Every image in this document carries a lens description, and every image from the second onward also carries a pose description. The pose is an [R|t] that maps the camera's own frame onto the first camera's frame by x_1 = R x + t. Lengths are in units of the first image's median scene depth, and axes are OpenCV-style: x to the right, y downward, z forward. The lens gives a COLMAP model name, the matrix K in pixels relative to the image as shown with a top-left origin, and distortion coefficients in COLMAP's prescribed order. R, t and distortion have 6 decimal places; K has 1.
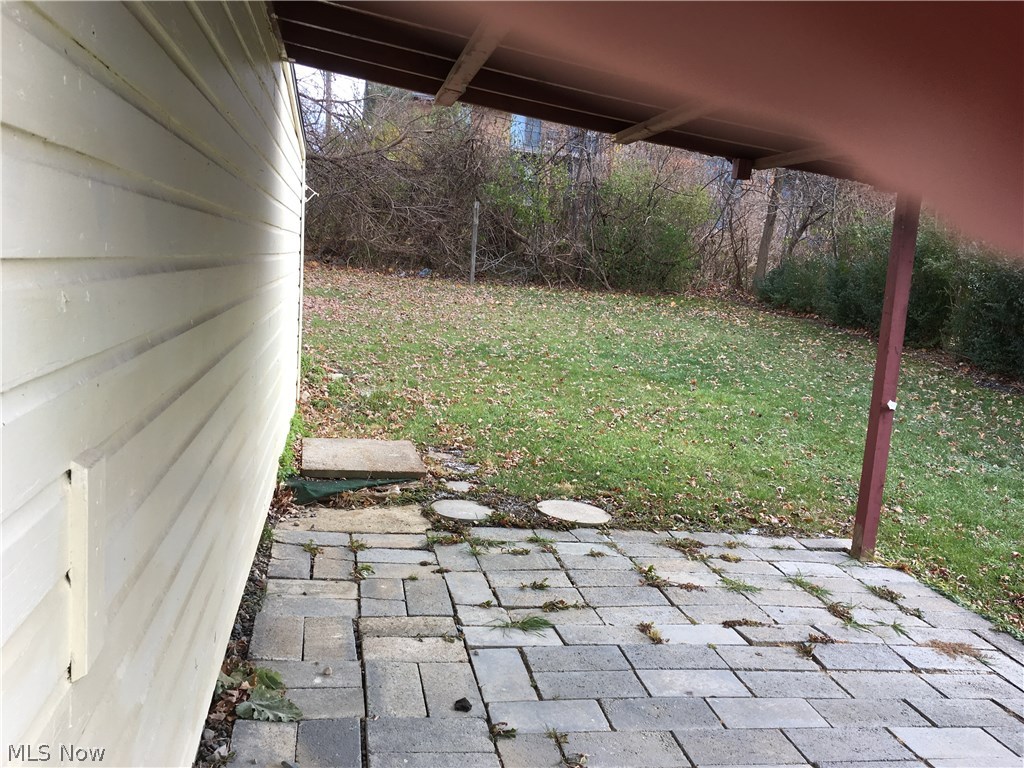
lens RADIAL K [[857.7, 0, 510.4], [0, 857.7, 386.0], [0, 0, 1]] dist [0.070100, -0.090792]
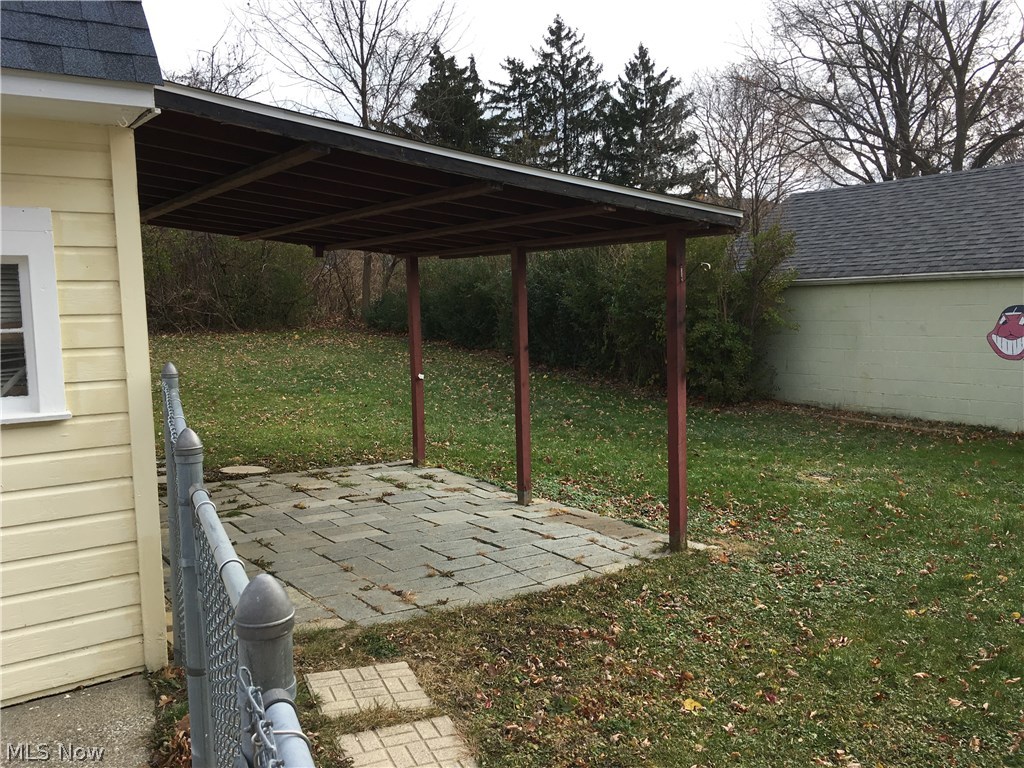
lens RADIAL K [[857.7, 0, 508.6], [0, 857.7, 386.5], [0, 0, 1]] dist [0.070100, -0.090792]
pose [[0.906606, -0.131905, 0.400833, -0.094476], [0.146702, 0.989161, -0.006300, 0.070379], [-0.395657, 0.064515, 0.916130, -0.607245]]
